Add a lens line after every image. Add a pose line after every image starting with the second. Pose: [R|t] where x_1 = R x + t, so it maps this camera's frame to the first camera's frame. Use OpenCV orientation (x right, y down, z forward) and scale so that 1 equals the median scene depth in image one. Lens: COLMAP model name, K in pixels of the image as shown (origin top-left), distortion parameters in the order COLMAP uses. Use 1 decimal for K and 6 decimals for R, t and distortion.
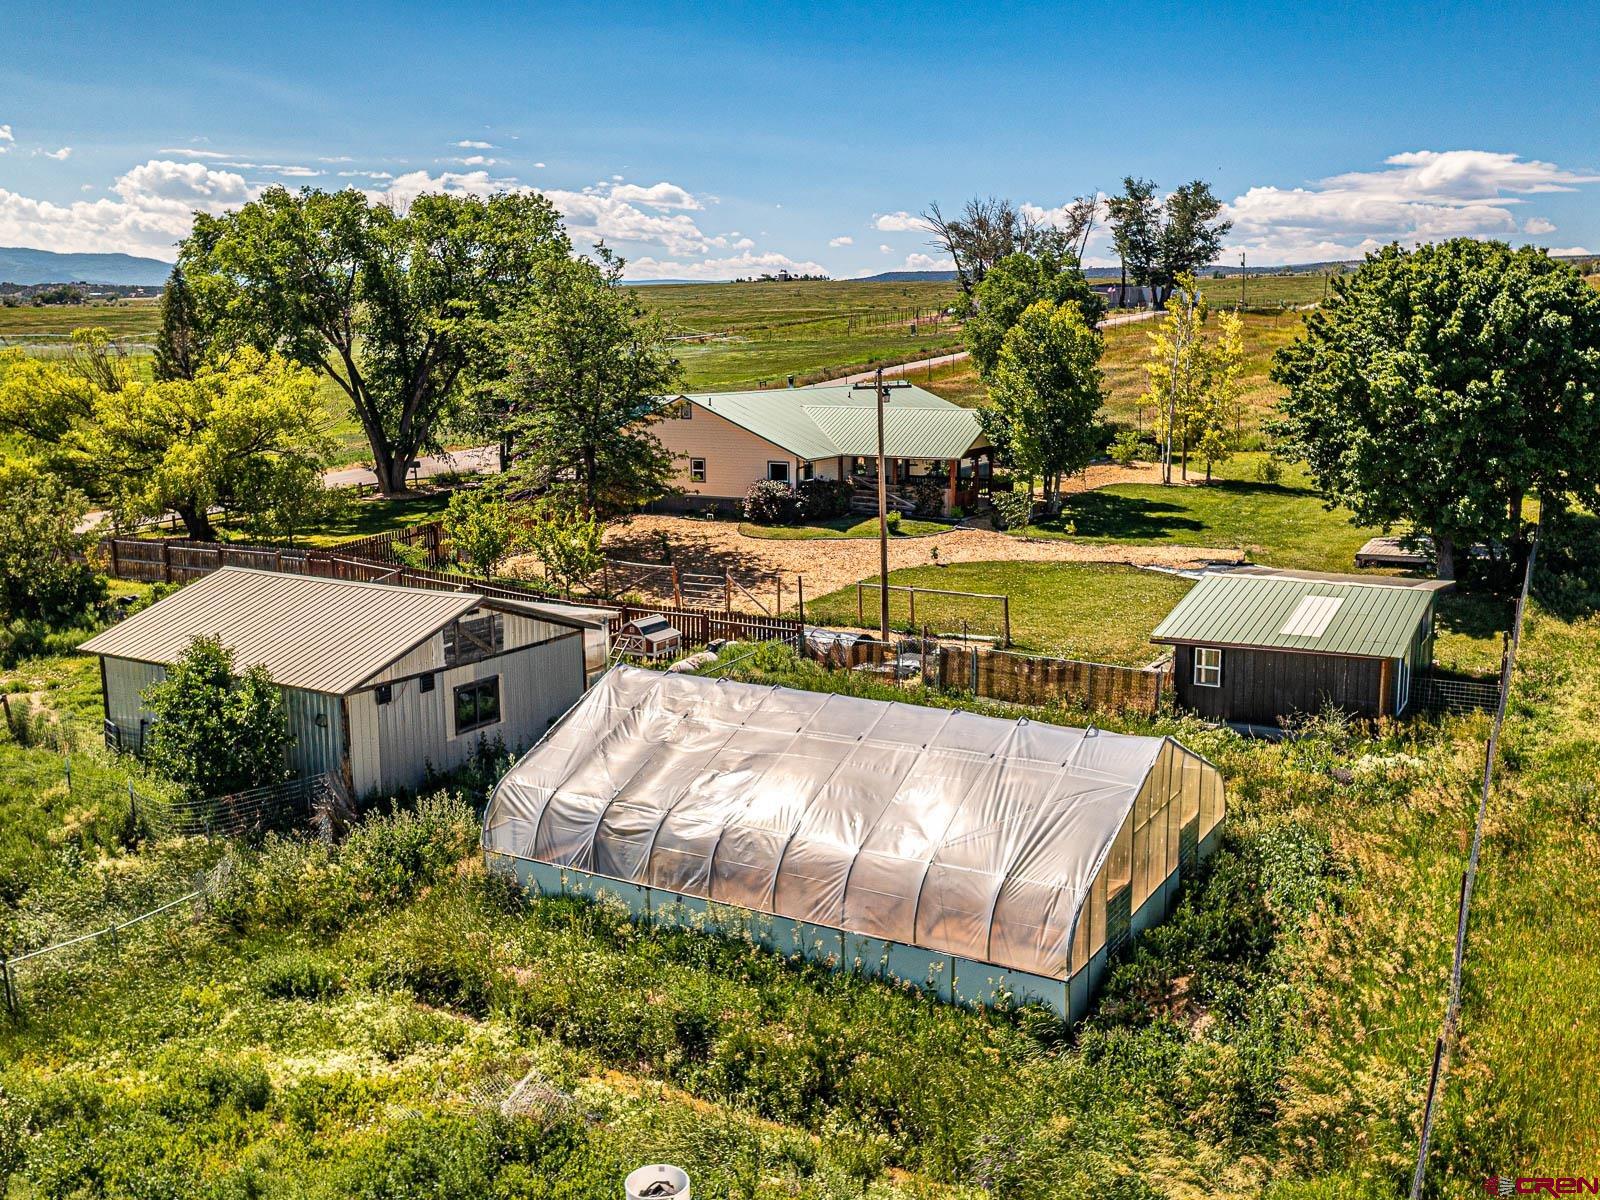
lens RADIAL K [[1385.5, 0, 800.0], [0, 1385.5, 600.0], [0, 0, 1]] dist [-0.008960, 0.001397]
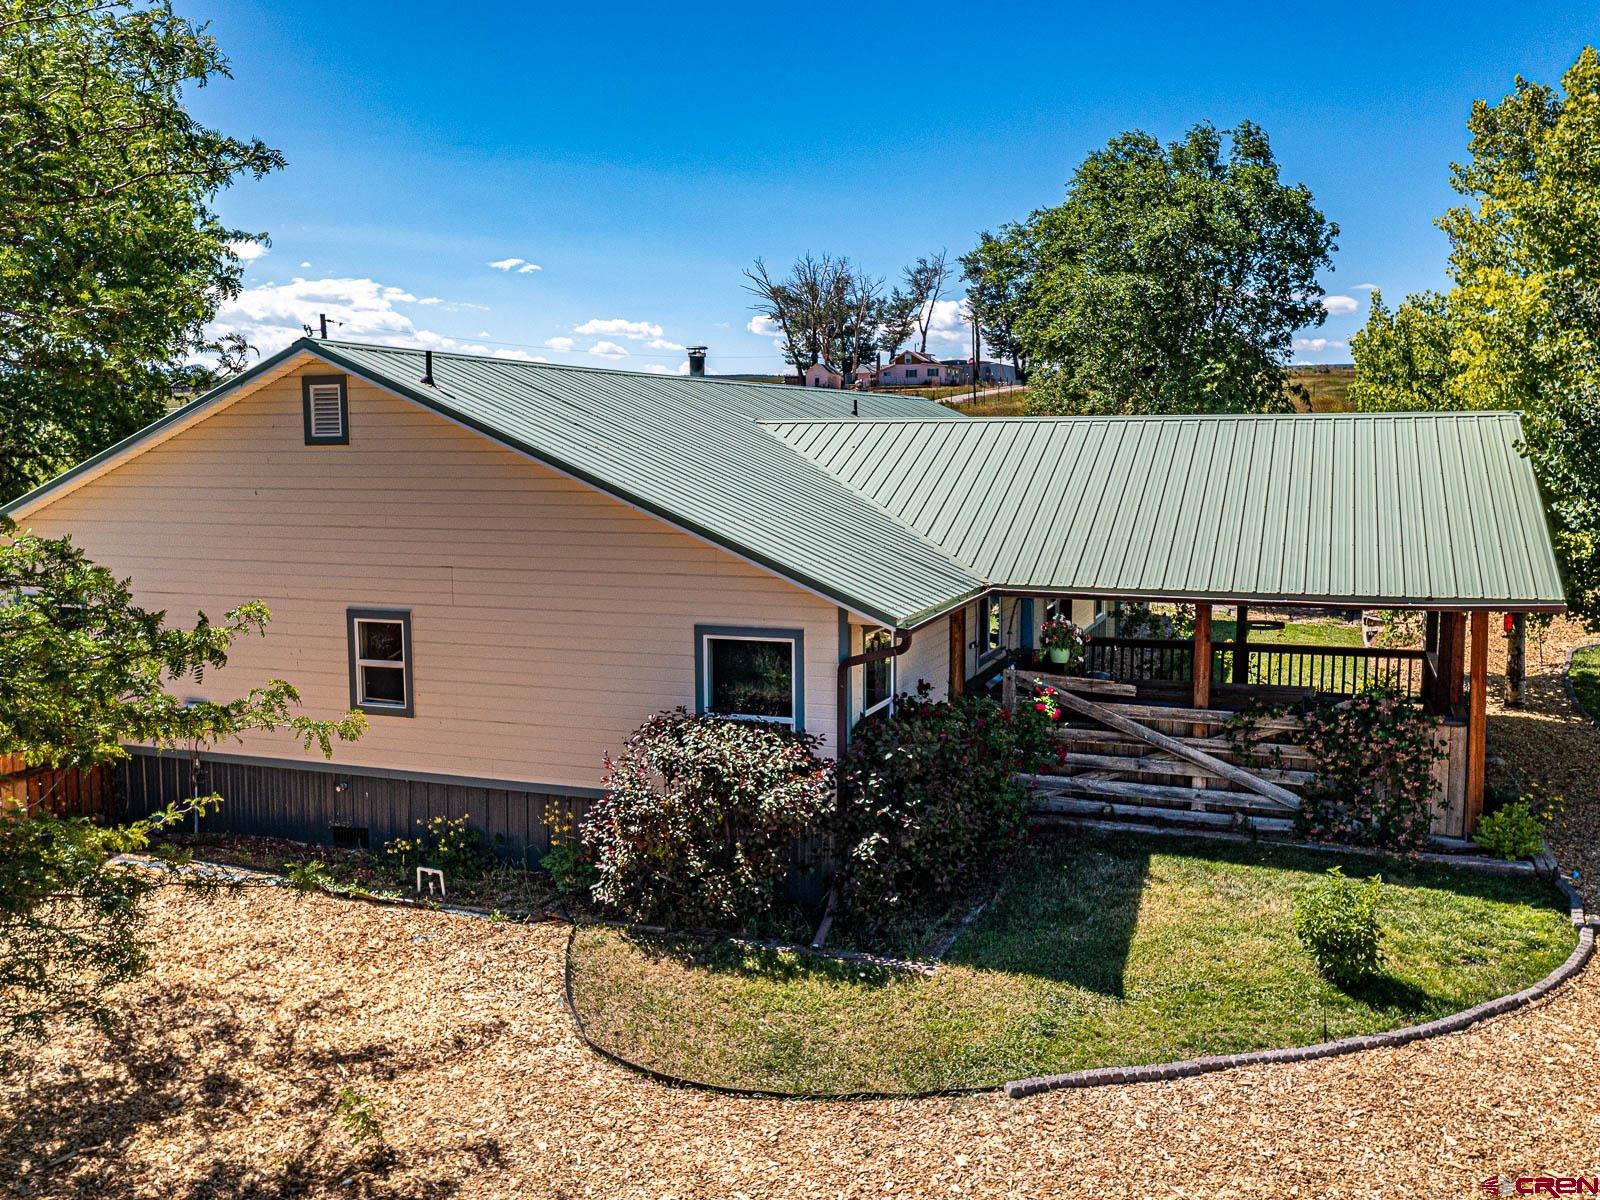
lens RADIAL K [[1385.5, 0, 800.0], [0, 1385.5, 600.0], [0, 0, 1]] dist [-0.008960, 0.001397]
pose [[0.988563, -0.014639, 0.150096, -0.078694], [0.025240, 0.997299, -0.068970, -0.177013], [-0.148681, 0.071970, 0.986263, 1.554951]]
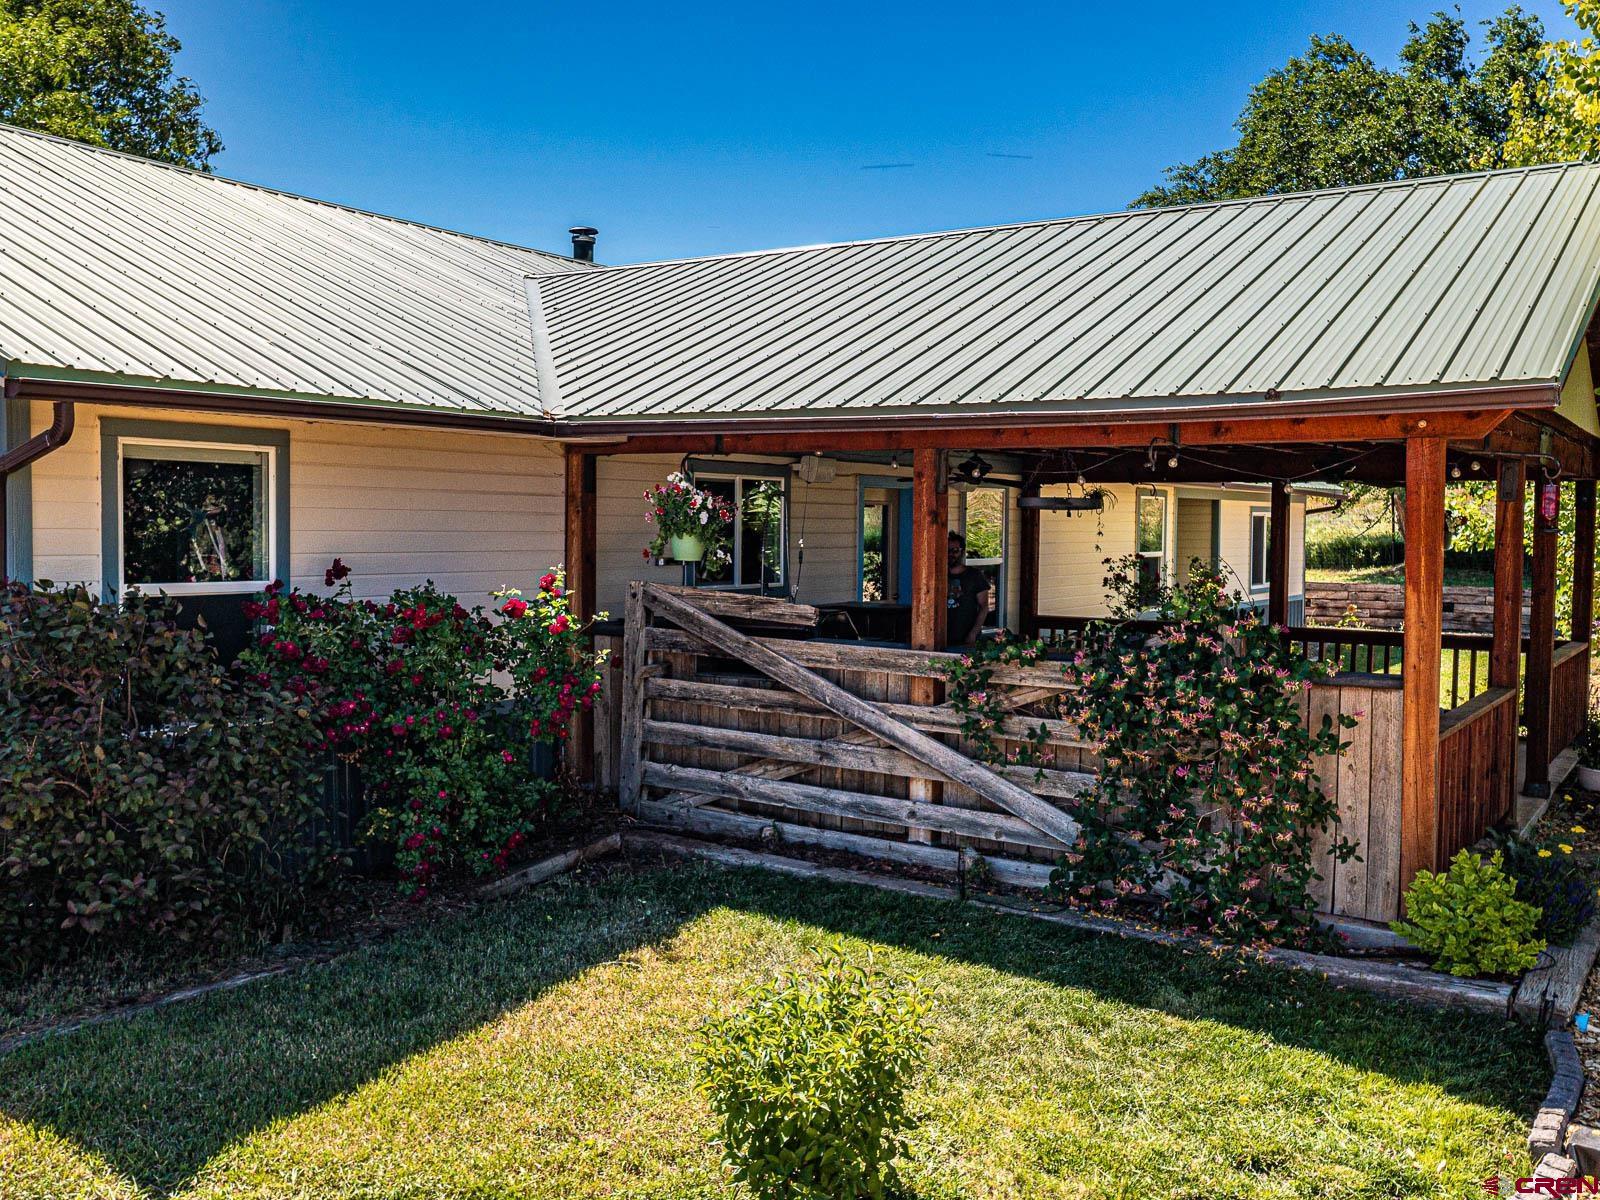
lens RADIAL K [[1448.4, 0, 800.0], [0, 1448.4, 600.0], [0, 0, 1]] dist [-0.006056, -0.001350]
pose [[0.997760, 0.025297, -0.061926, 0.134813], [-0.032571, 0.992308, -0.119429, -0.143776], [0.058428, 0.121179, 0.990910, 1.751611]]
